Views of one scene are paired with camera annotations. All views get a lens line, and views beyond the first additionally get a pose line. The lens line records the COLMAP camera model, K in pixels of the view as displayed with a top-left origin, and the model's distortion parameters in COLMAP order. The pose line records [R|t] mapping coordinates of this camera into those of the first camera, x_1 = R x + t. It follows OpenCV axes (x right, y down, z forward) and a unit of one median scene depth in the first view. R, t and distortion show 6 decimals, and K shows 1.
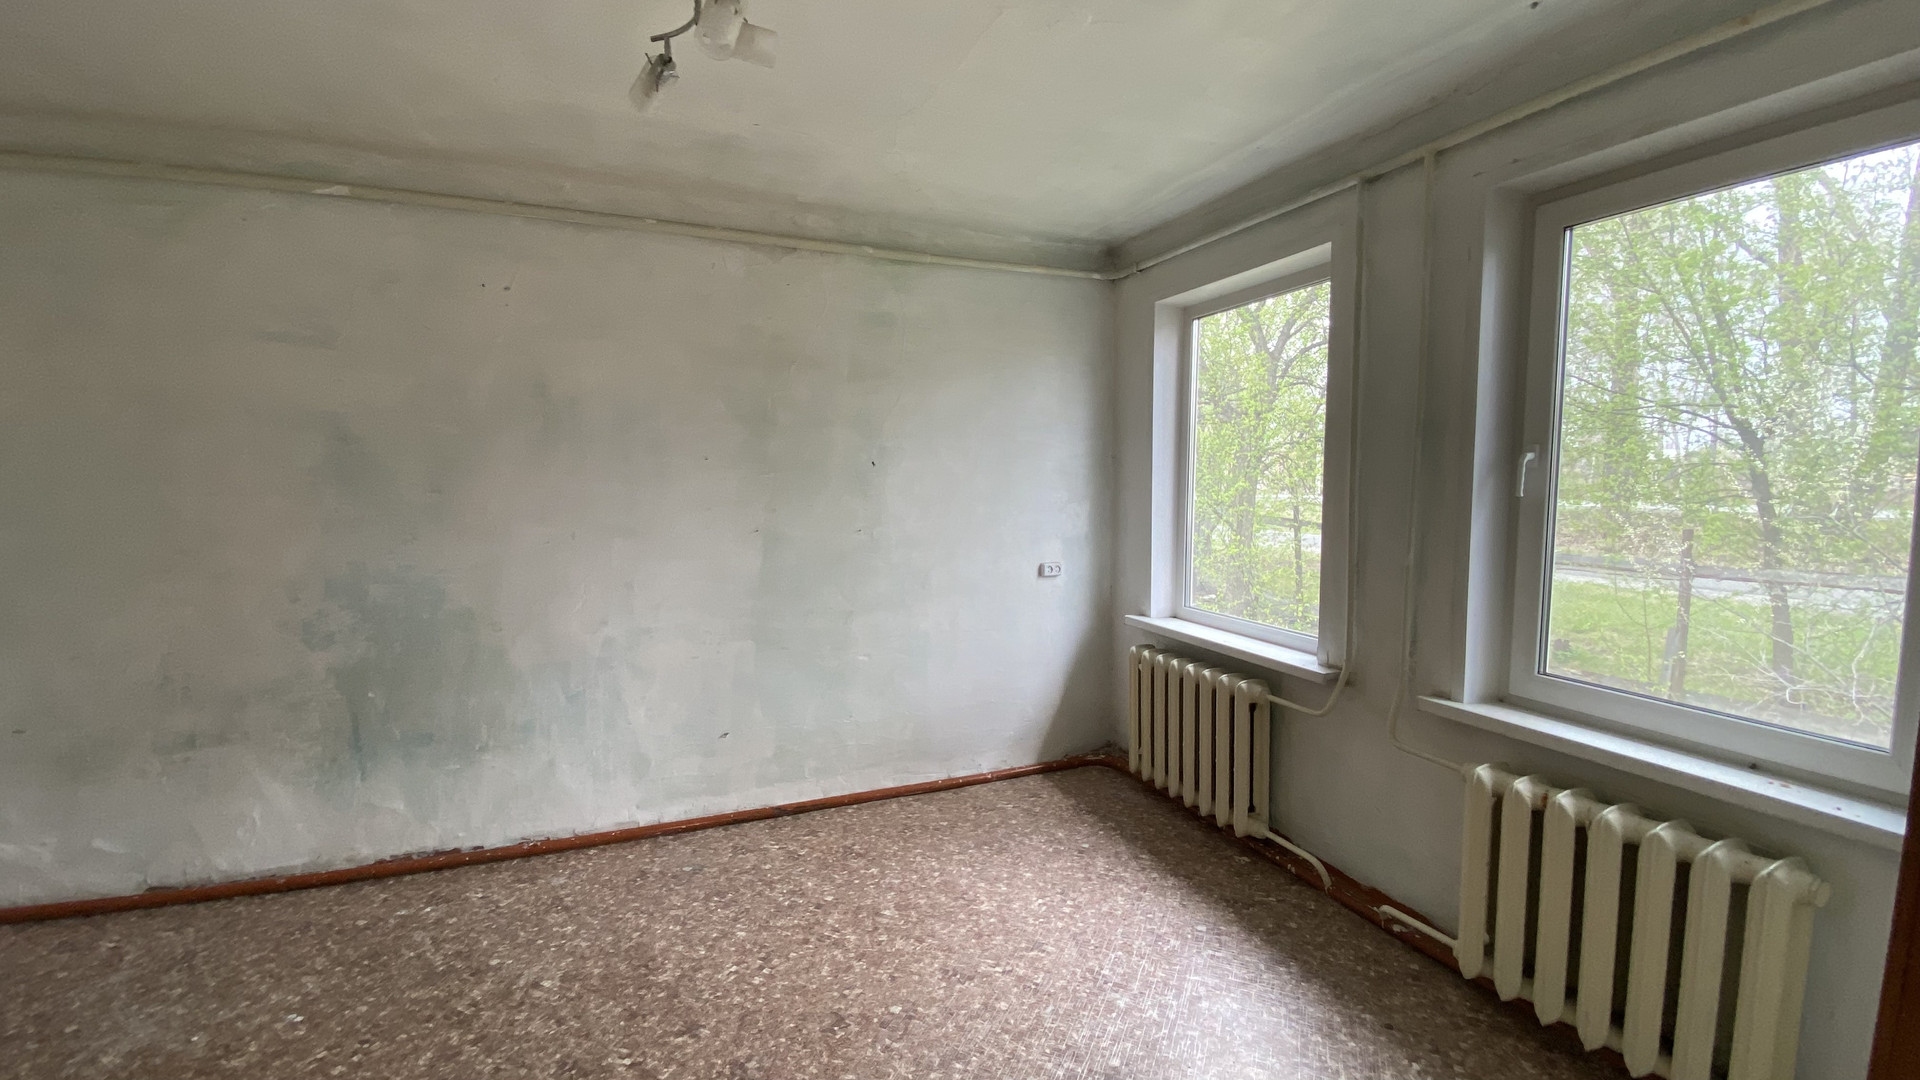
lens RADIAL K [[794.6, 0, 951.0], [0, 794.6, 537.5], [0, 0, 1]] dist [0.043975, -0.024659]
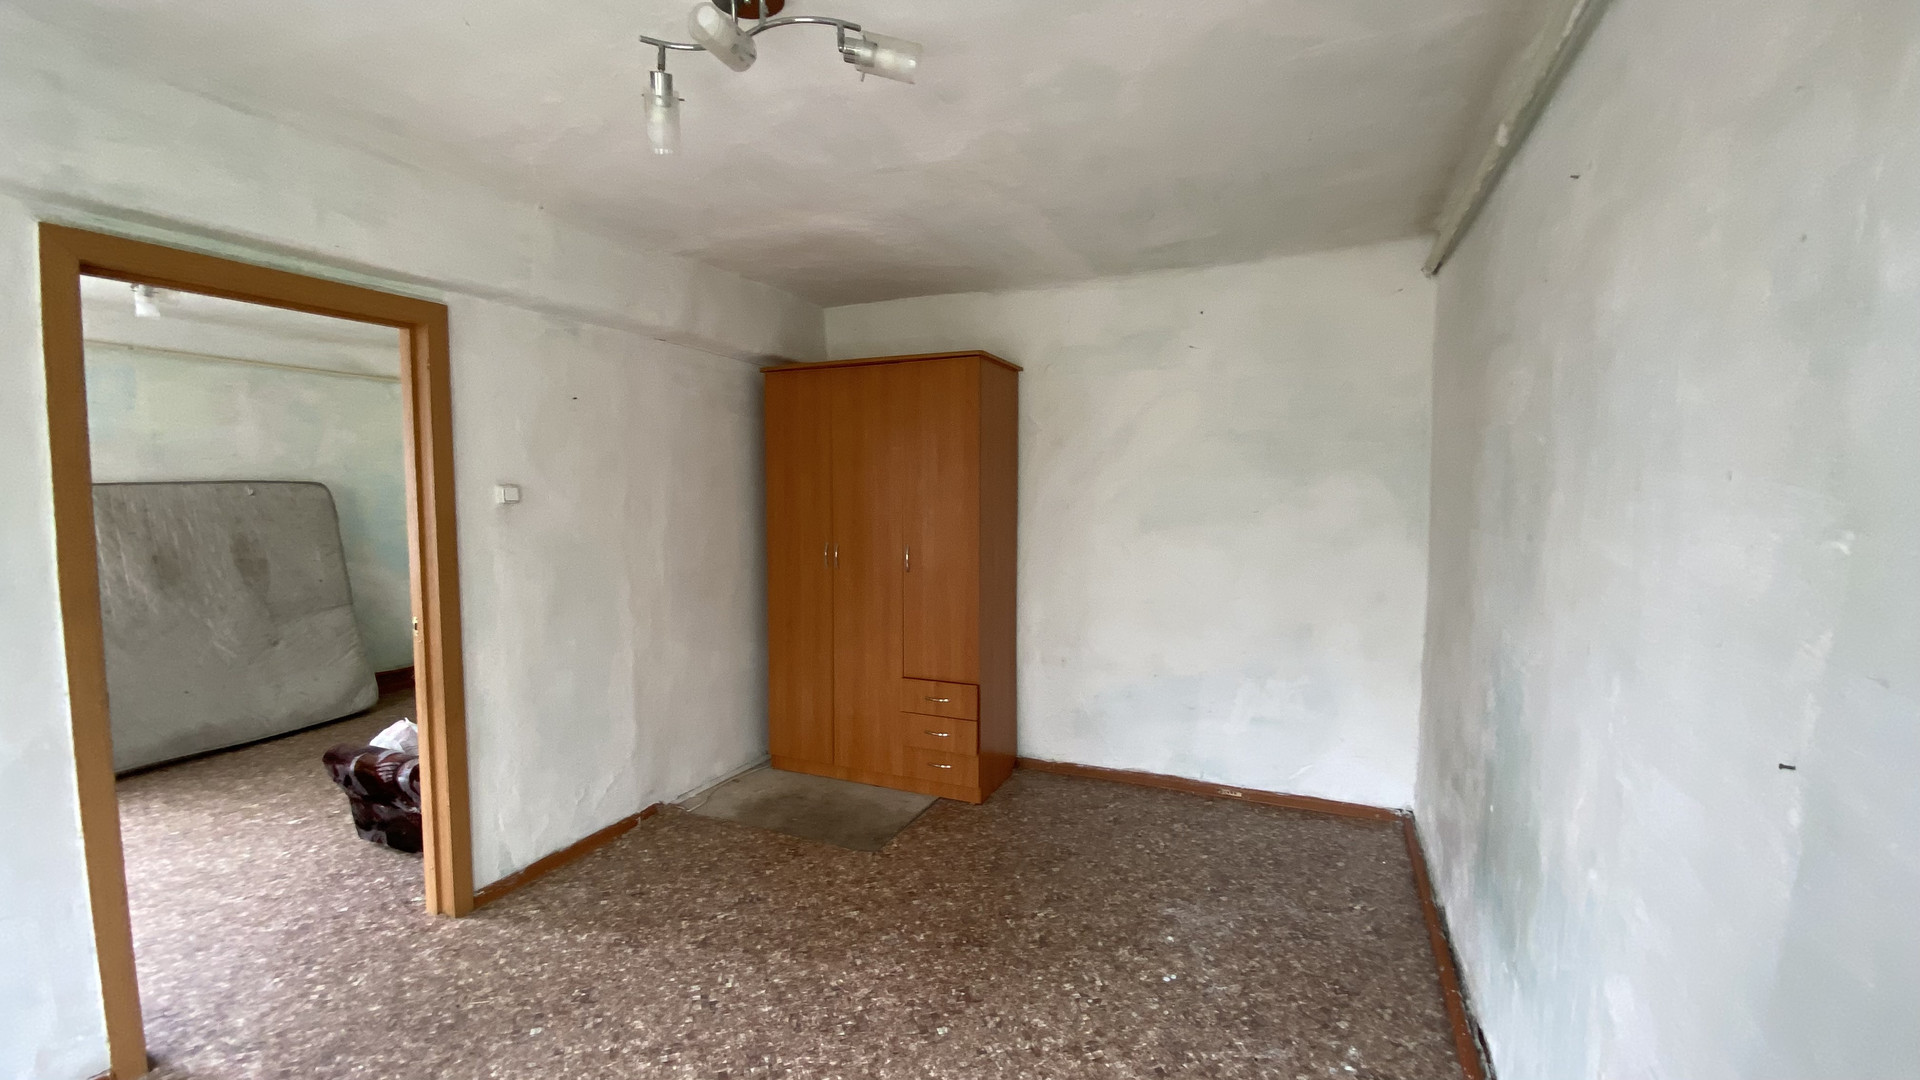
lens RADIAL K [[794.6, 0, 951.0], [0, 794.6, 537.5], [0, 0, 1]] dist [0.043975, -0.024659]
pose [[-0.721359, 0.043967, -0.691164, 0.134035], [-0.050568, 0.991975, 0.115880, -0.108580], [0.690712, 0.118542, -0.713347, 1.155162]]
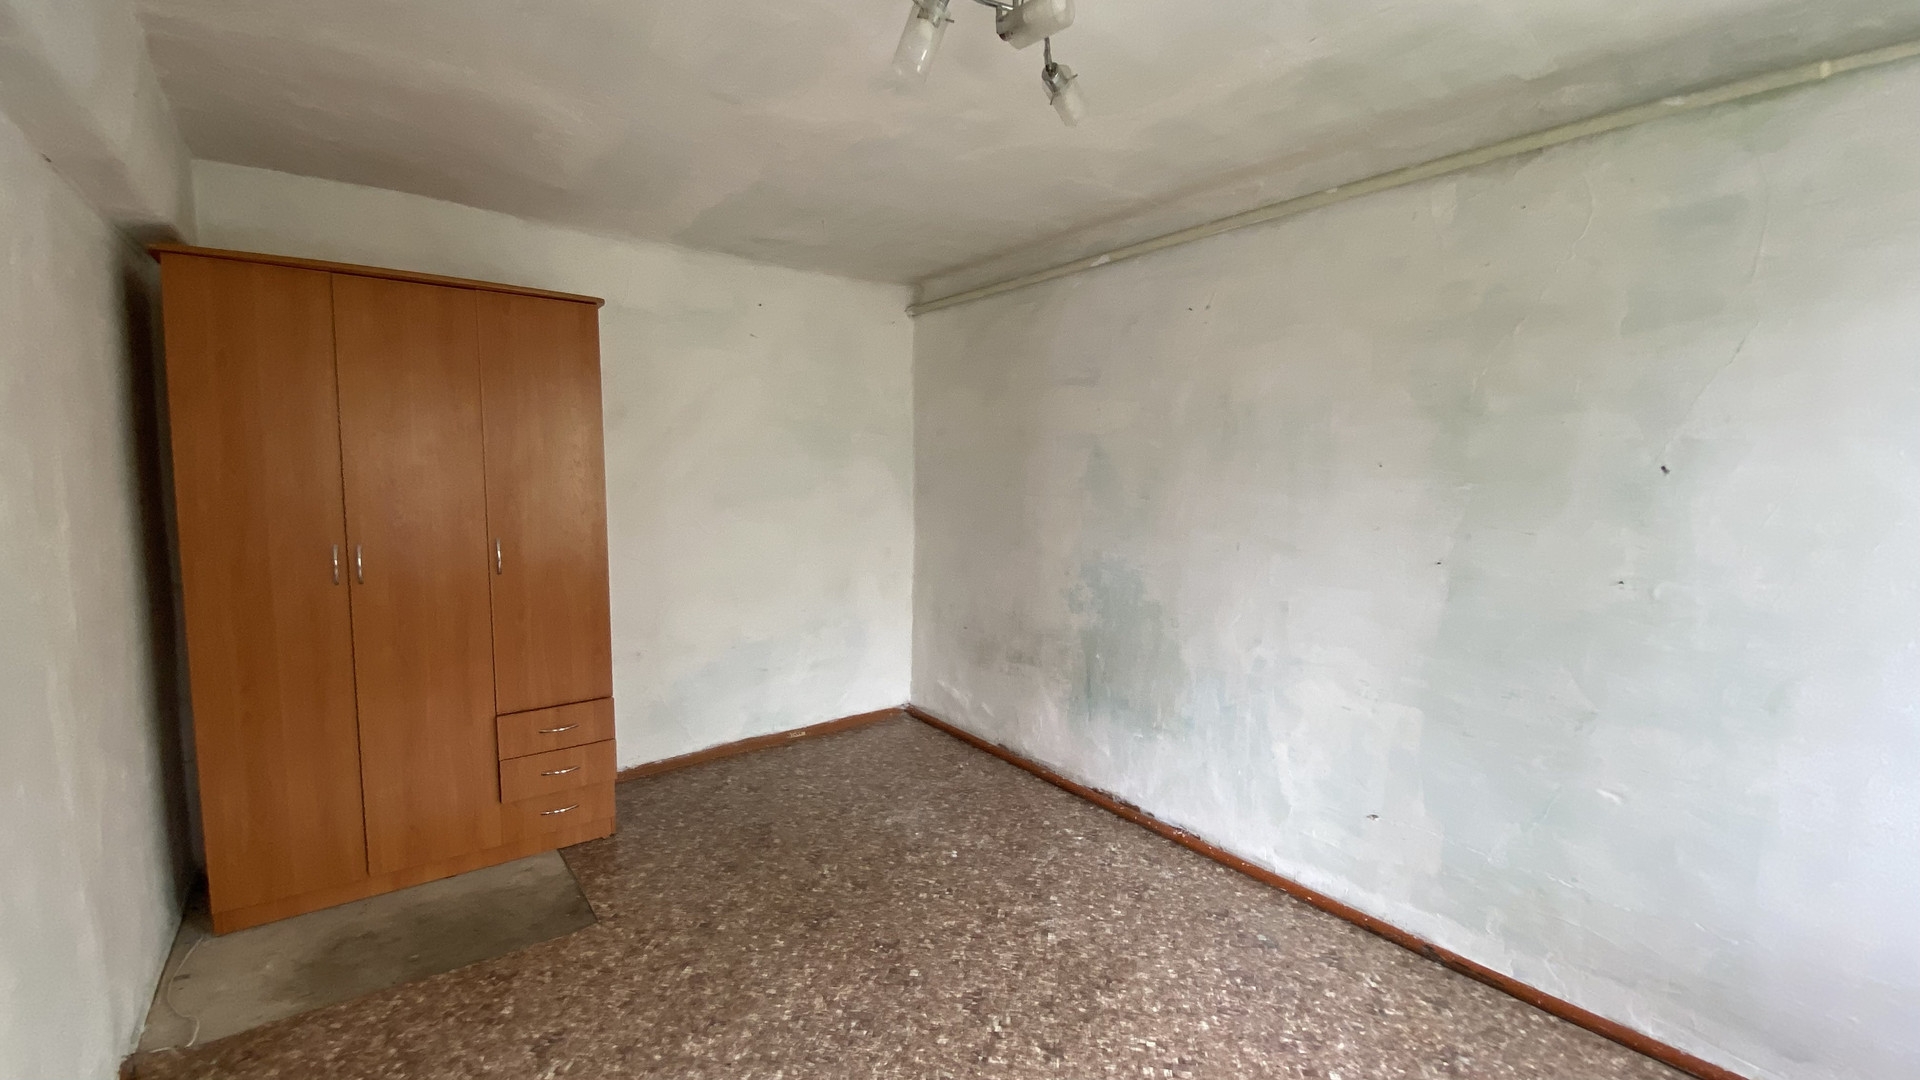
lens RADIAL K [[794.6, 0, 951.0], [0, 794.6, 537.5], [0, 0, 1]] dist [0.043975, -0.024659]
pose [[0.277808, 0.082846, -0.957058, 0.395925], [-0.081396, 0.994722, 0.062480, -0.049373], [0.957182, 0.060543, 0.283085, 0.418756]]
